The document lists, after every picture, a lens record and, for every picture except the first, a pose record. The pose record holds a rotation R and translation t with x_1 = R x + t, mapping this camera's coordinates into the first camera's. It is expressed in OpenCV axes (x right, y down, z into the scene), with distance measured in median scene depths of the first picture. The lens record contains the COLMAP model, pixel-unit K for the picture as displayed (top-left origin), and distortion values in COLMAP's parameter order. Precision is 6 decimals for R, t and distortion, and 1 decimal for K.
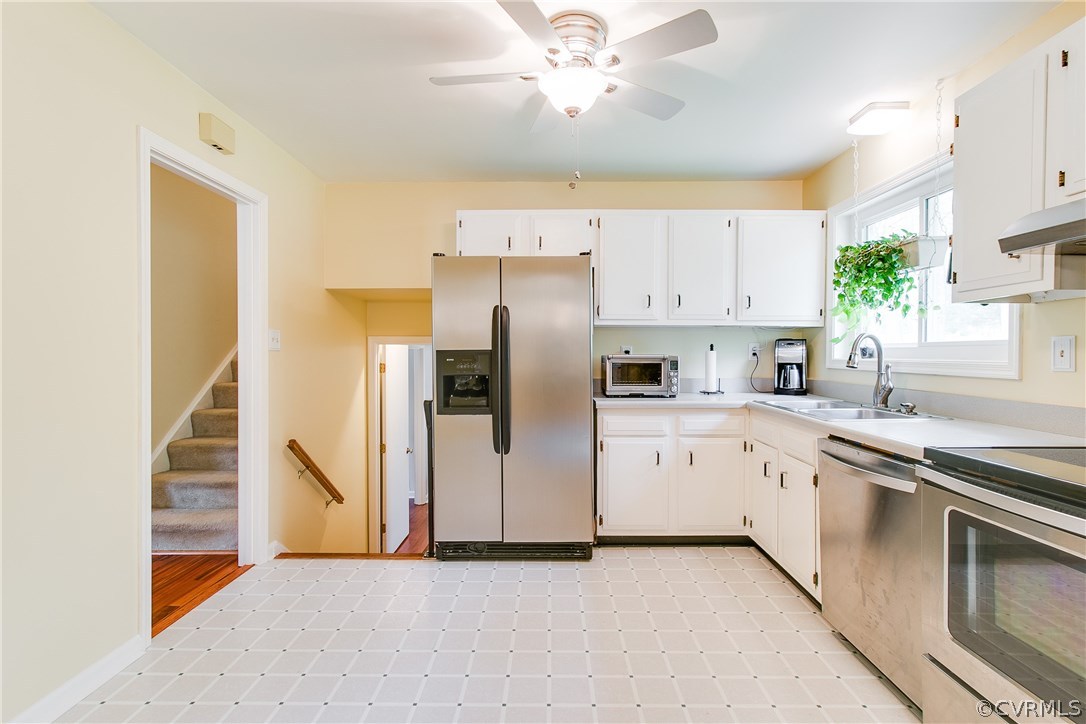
lens RADIAL K [[498.8, 0, 541.4], [0, 498.8, 363.0], [0, 0, 1]] dist [-0.002251, 0.000591]
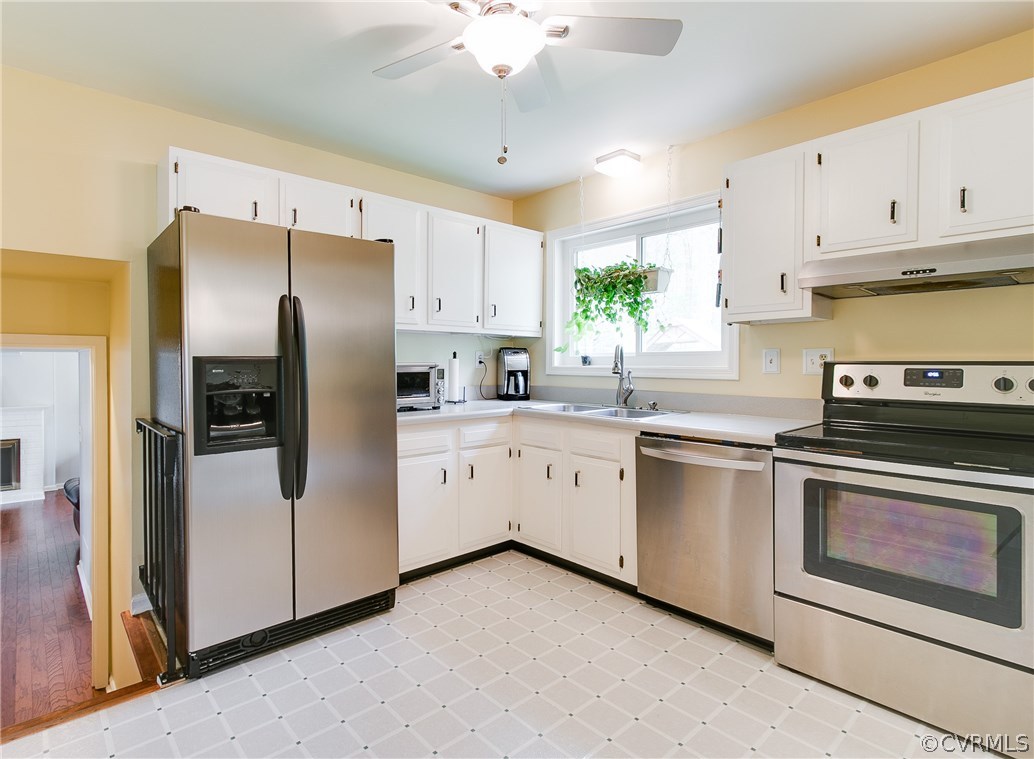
lens RADIAL K [[524.4, 0, 515.5], [0, 524.4, 370.4], [0, 0, 1]] dist [-0.000585, 0.000909]
pose [[0.765330, -0.011061, 0.643543, -0.278860], [0.013180, 0.999912, 0.001511, -0.002021], [-0.643503, 0.007325, 0.765409, 0.177285]]
